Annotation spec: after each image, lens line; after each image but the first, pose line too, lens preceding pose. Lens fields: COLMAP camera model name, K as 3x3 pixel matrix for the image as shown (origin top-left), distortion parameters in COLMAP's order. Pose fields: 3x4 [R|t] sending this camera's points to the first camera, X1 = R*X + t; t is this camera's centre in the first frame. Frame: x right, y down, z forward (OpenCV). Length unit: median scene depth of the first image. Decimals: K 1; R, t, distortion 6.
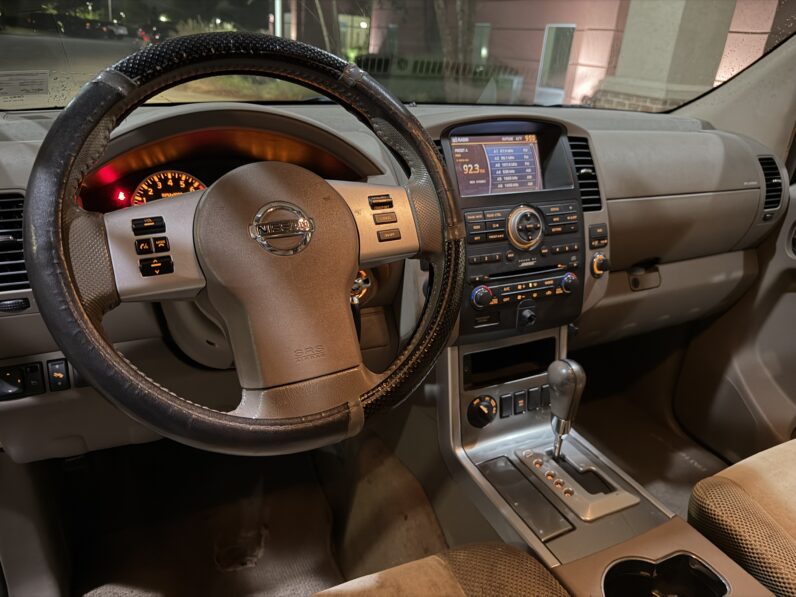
lens RADIAL K [[633.0, 0, 398.0], [0, 633.0, 298.5], [0, 0, 1]] dist [0.010713, 0.001633]
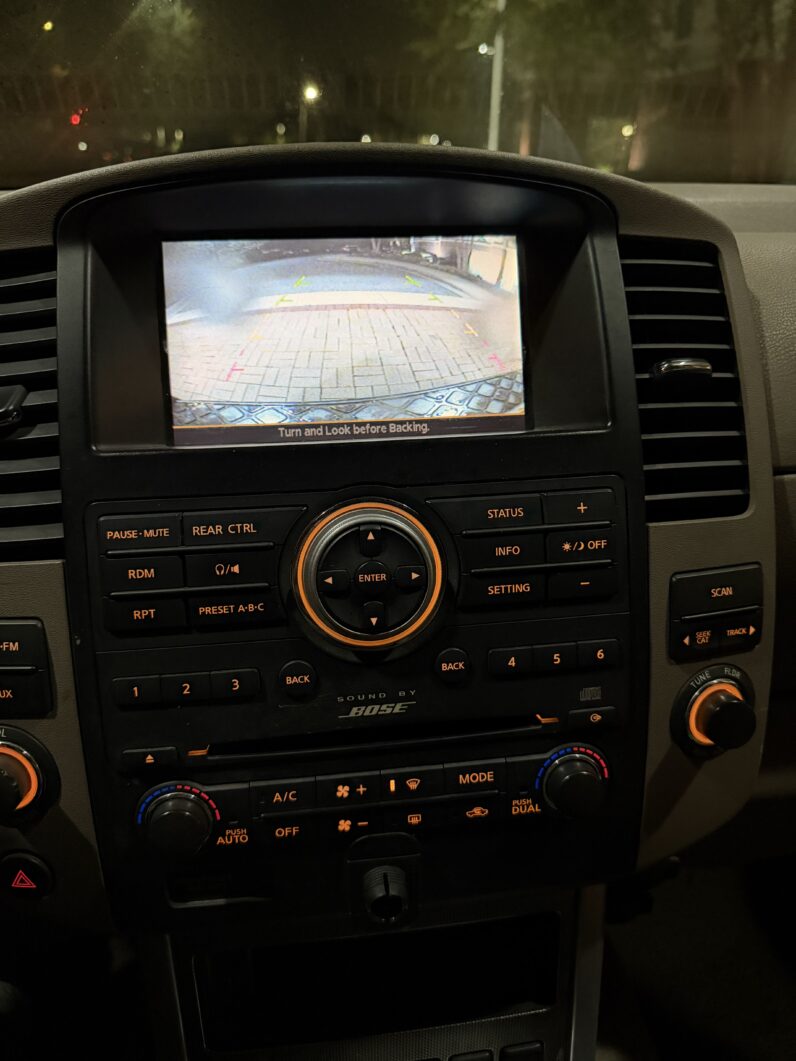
lens RADIAL K [[843.7, 0, 398.0], [0, 843.7, 530.5], [0, 0, 1]] dist [0.010713, 0.001633]
pose [[0.946183, 0.081082, -0.313310, 0.306752], [-0.075945, 0.996702, 0.028586, -0.136296], [0.314595, -0.003253, 0.949220, 0.638877]]
